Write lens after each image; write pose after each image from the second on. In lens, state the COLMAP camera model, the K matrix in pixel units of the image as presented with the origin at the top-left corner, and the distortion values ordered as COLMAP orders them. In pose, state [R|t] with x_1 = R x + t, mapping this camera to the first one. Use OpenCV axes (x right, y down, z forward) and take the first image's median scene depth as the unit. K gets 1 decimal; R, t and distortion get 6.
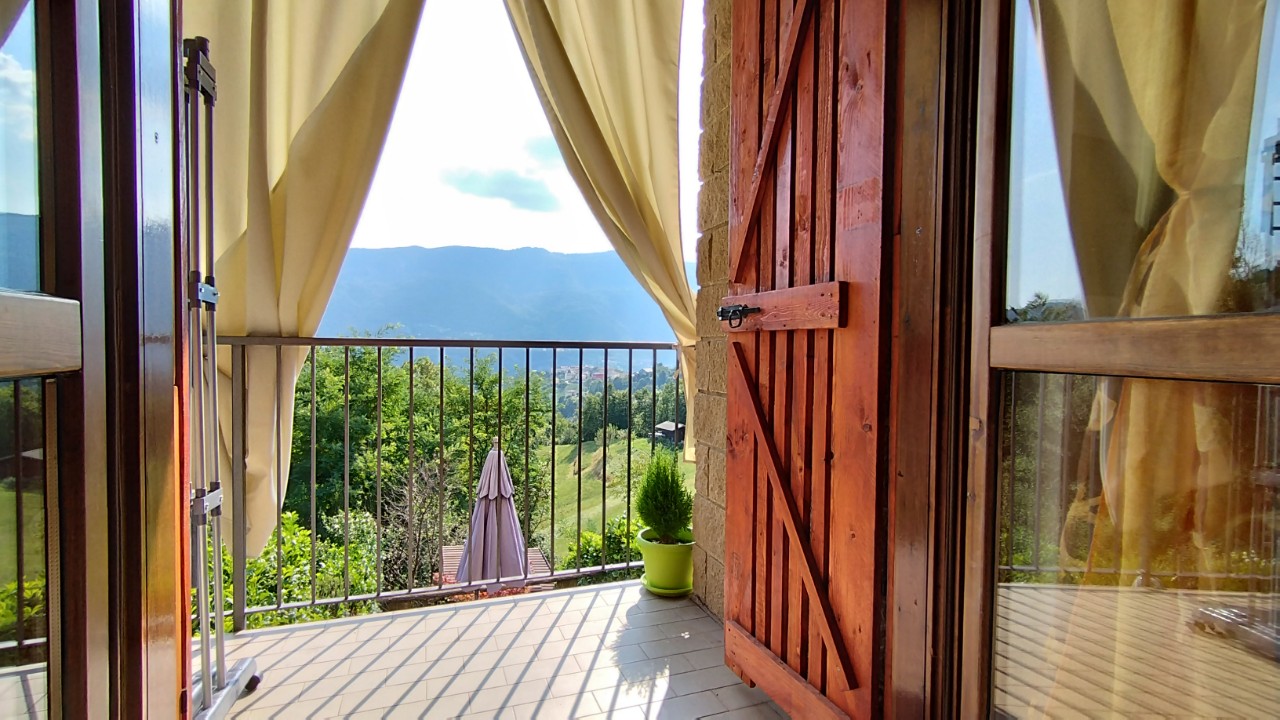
lens RADIAL K [[587.9, 0, 637.3], [0, 587.9, 369.0], [0, 0, 1]] dist [-0.002030, -0.000234]
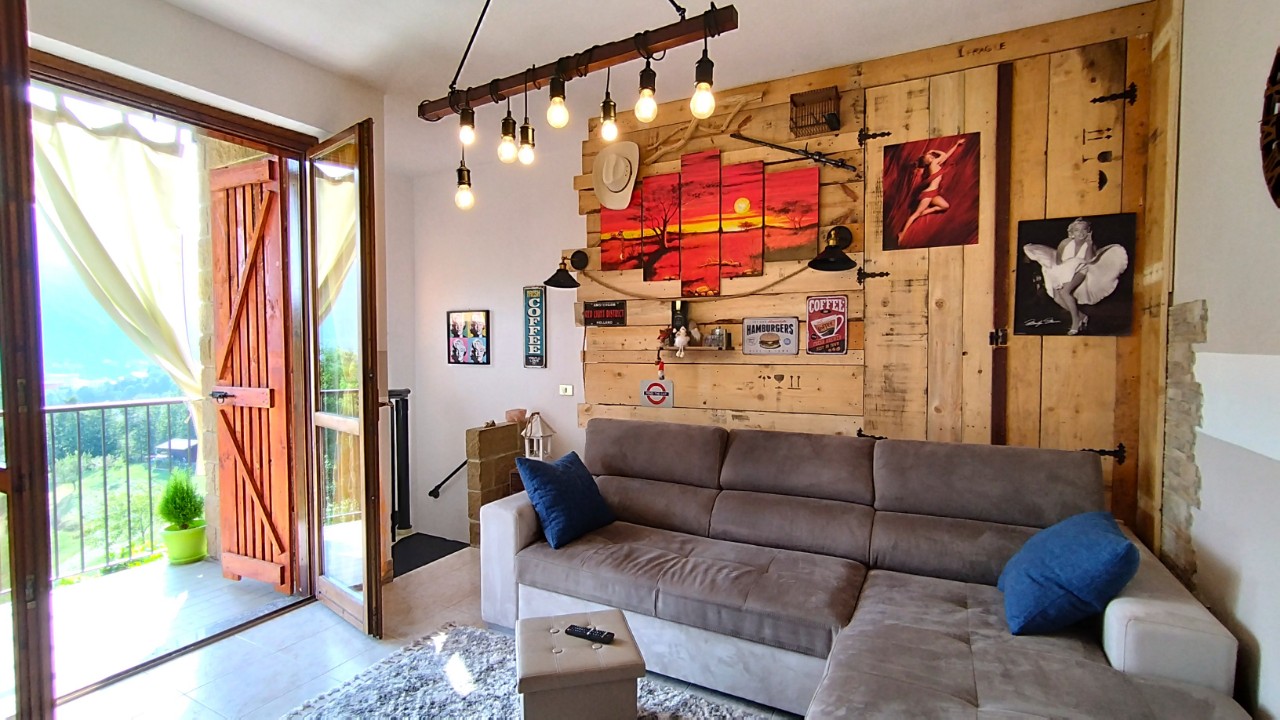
lens RADIAL K [[587.9, 0, 637.3], [0, 587.9, 369.0], [0, 0, 1]] dist [-0.002030, -0.000234]
pose [[0.750567, -0.039774, 0.659597, -0.096571], [0.033963, 0.999190, 0.021603, -0.204422], [-0.659921, 0.006187, 0.751309, -1.601602]]
